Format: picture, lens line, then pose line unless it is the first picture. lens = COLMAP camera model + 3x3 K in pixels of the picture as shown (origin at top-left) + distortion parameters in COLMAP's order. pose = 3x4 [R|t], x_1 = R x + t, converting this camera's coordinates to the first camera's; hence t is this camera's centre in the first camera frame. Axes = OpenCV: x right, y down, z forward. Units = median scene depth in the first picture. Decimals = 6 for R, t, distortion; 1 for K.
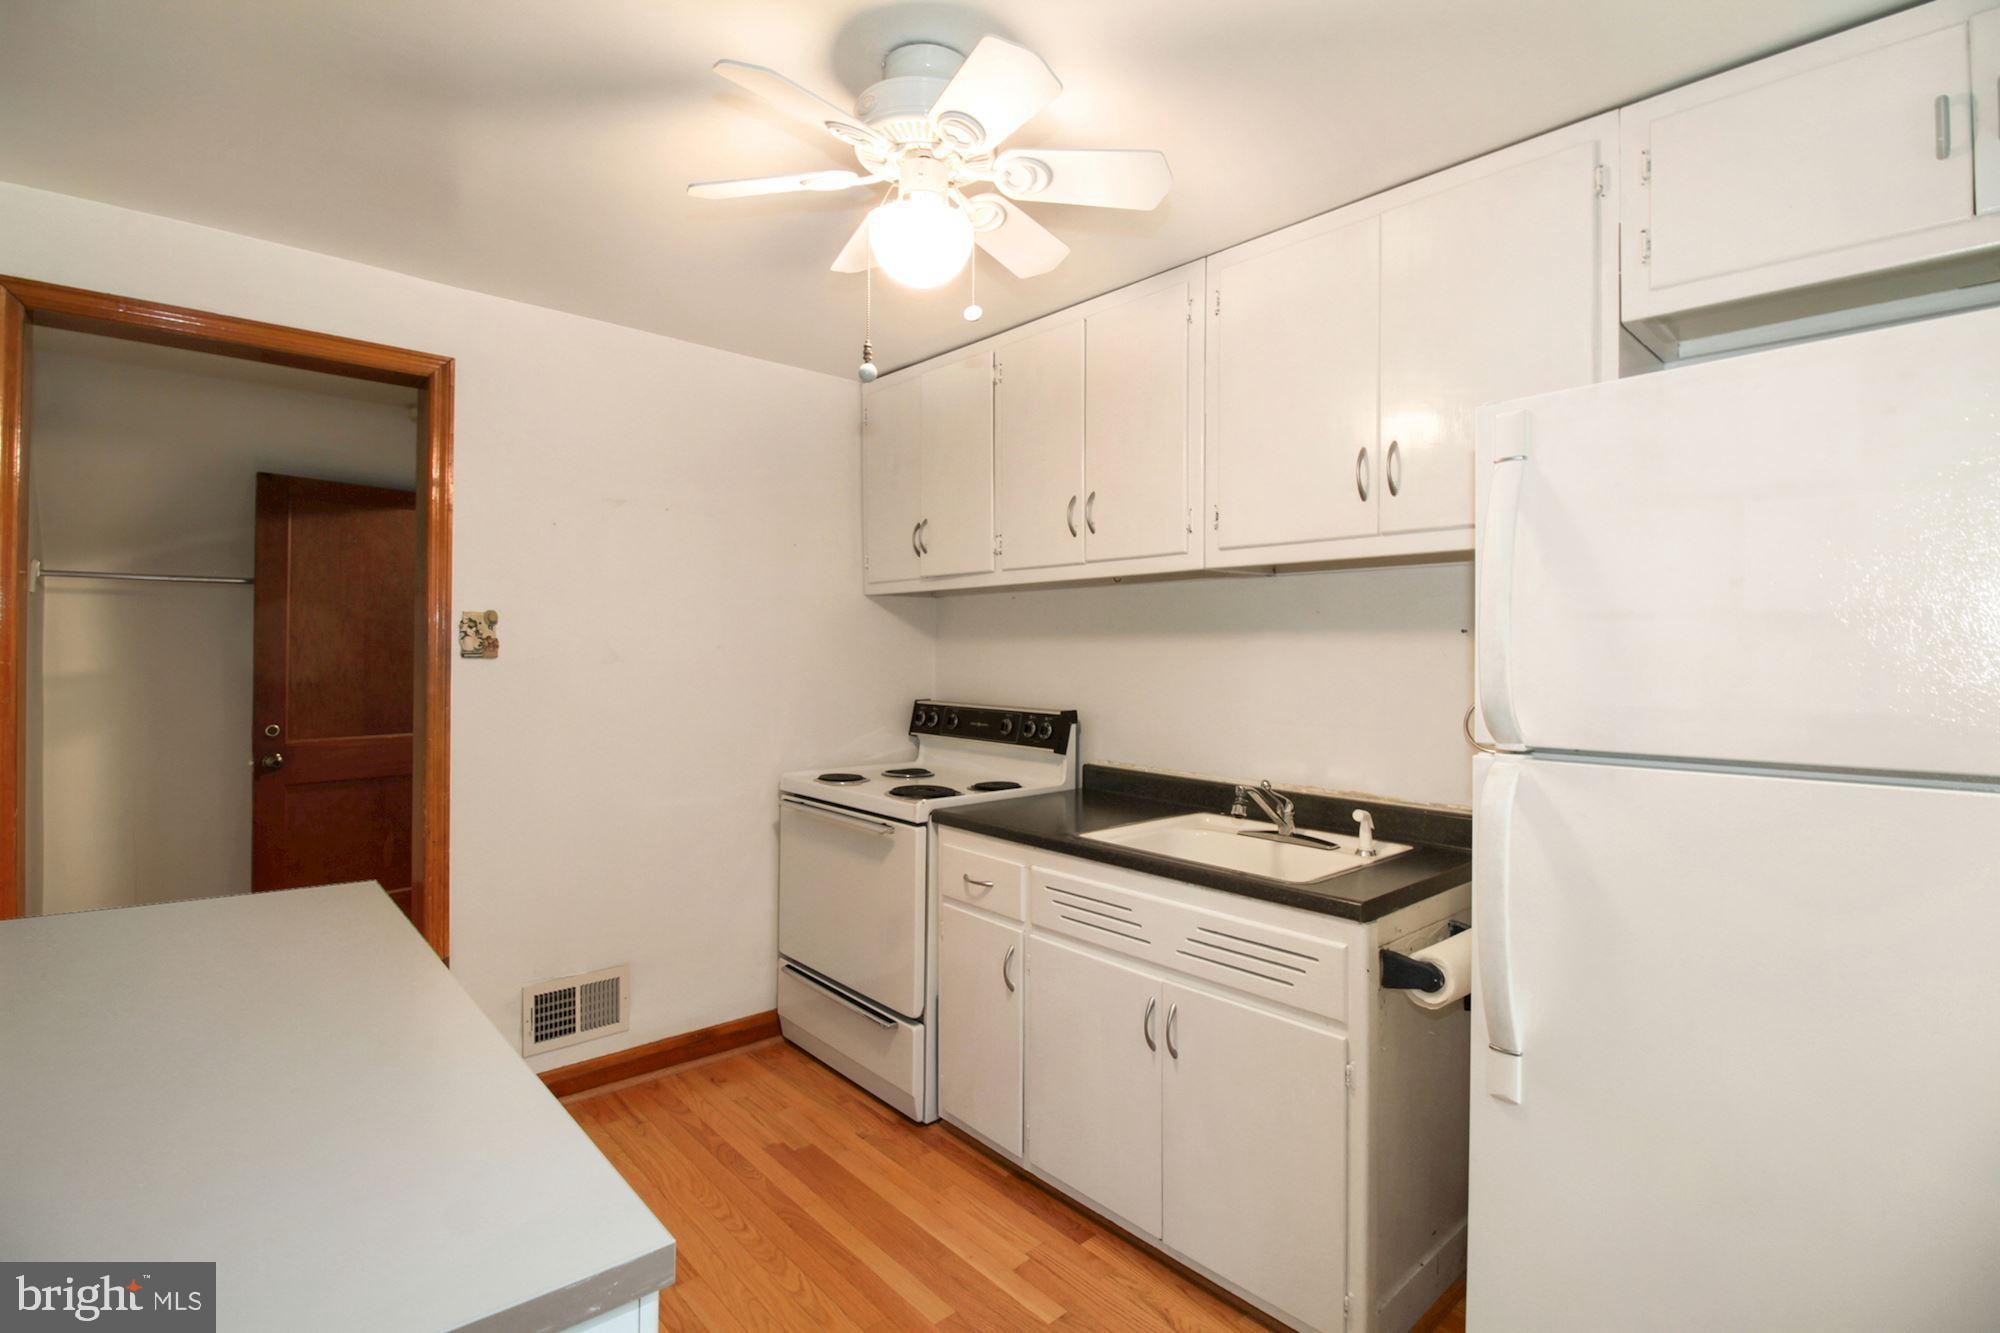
lens RADIAL K [[939.4, 0, 1007.1], [0, 939.4, 662.9], [0, 0, 1]] dist [0.000091, -0.005113]
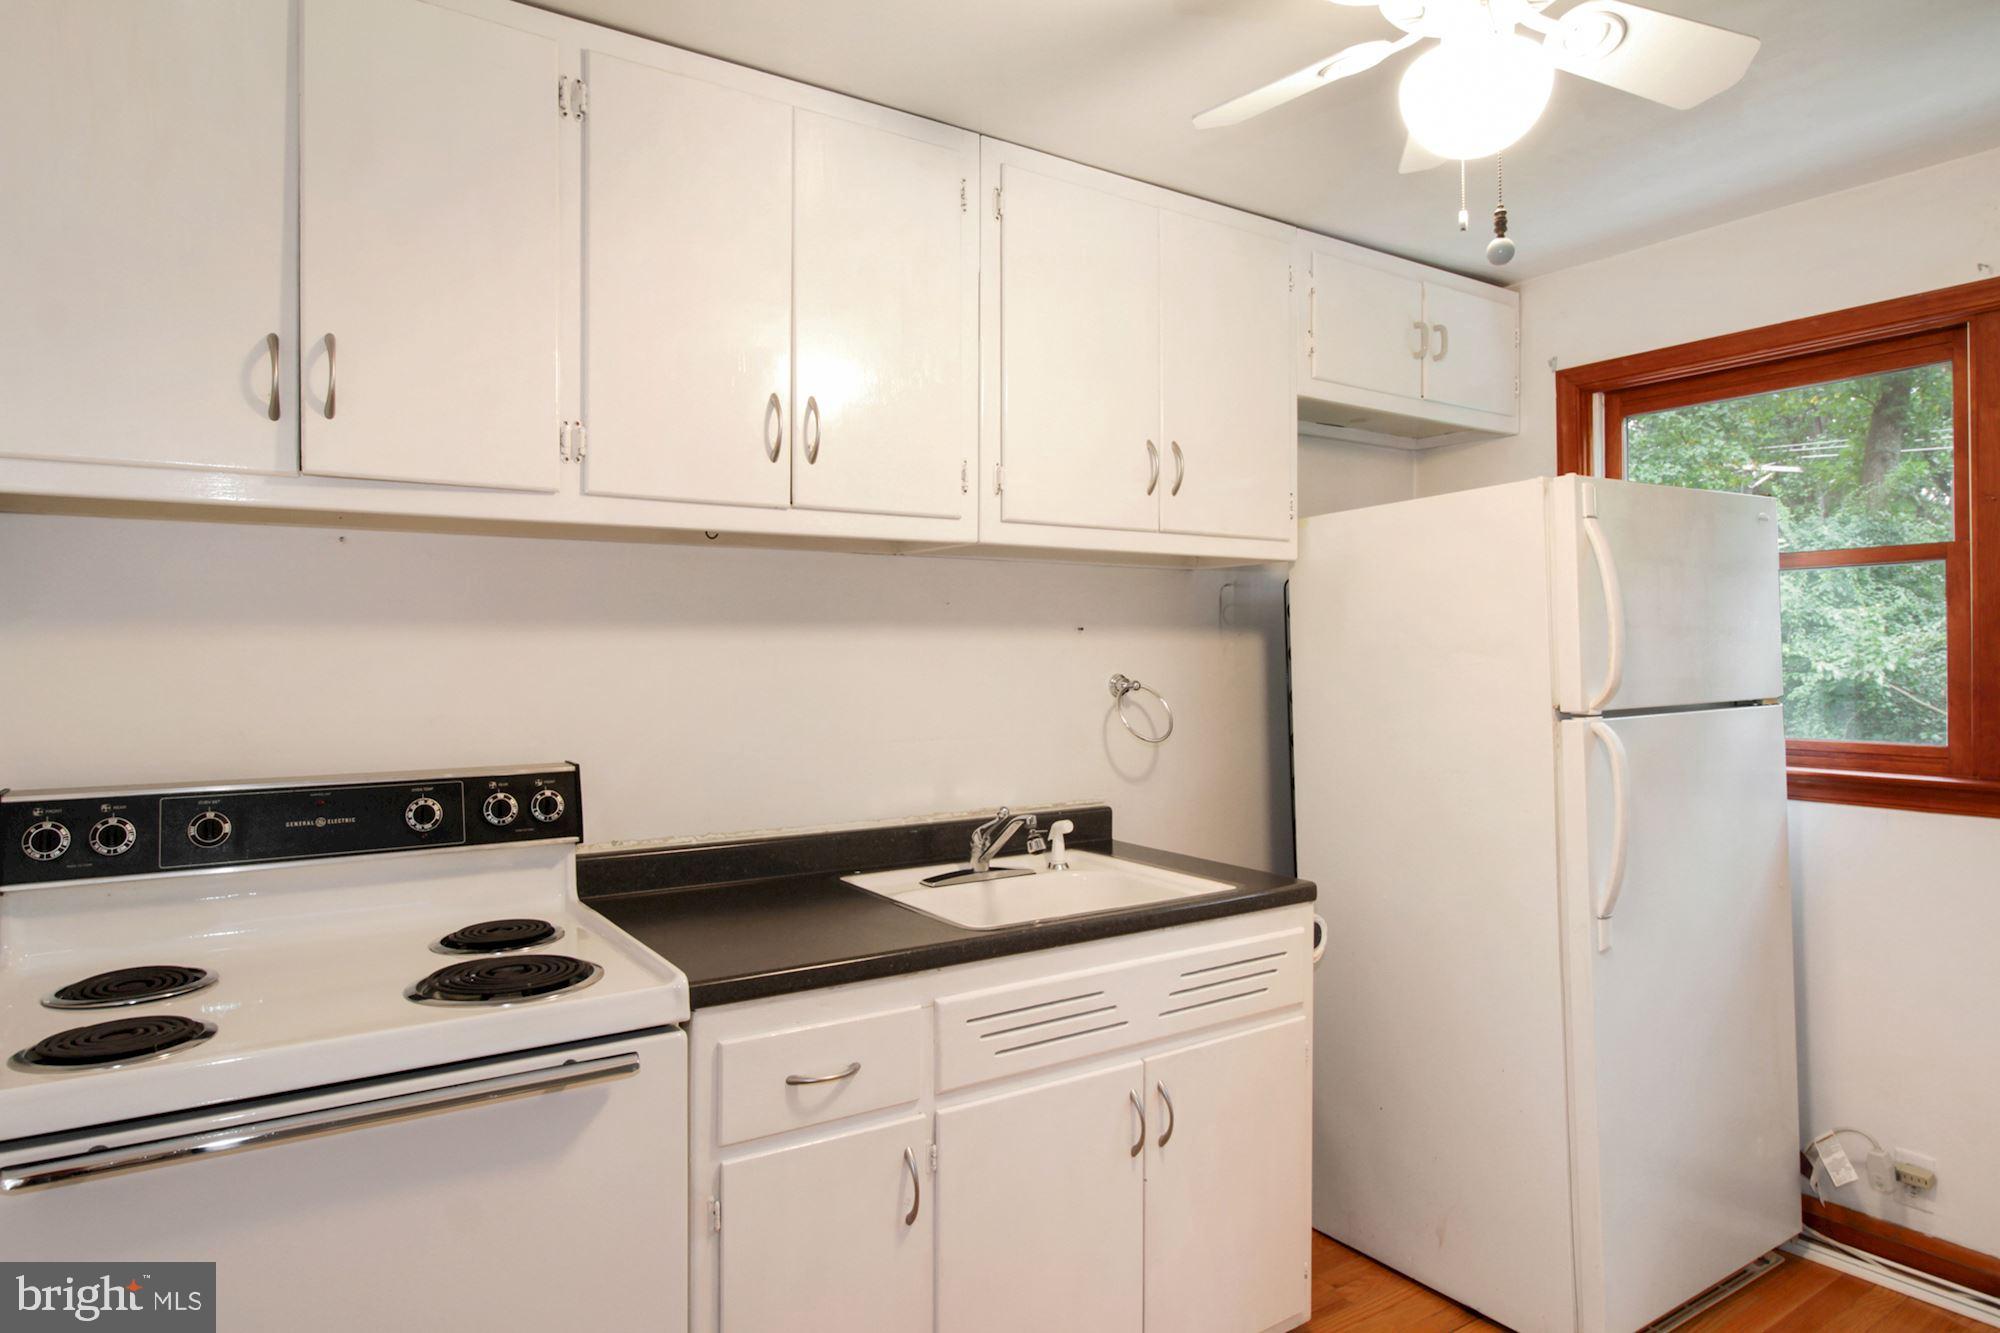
lens RADIAL K [[1175.1, 0, 1017.3], [0, 1175.1, 652.8], [0, 0, 1]] dist [-0.009185, -0.001686]
pose [[0.132476, -0.004206, 0.991177, -0.736485], [0.016664, 0.999859, 0.002016, -0.012311], [-0.991046, 0.016250, 0.132528, 0.850025]]
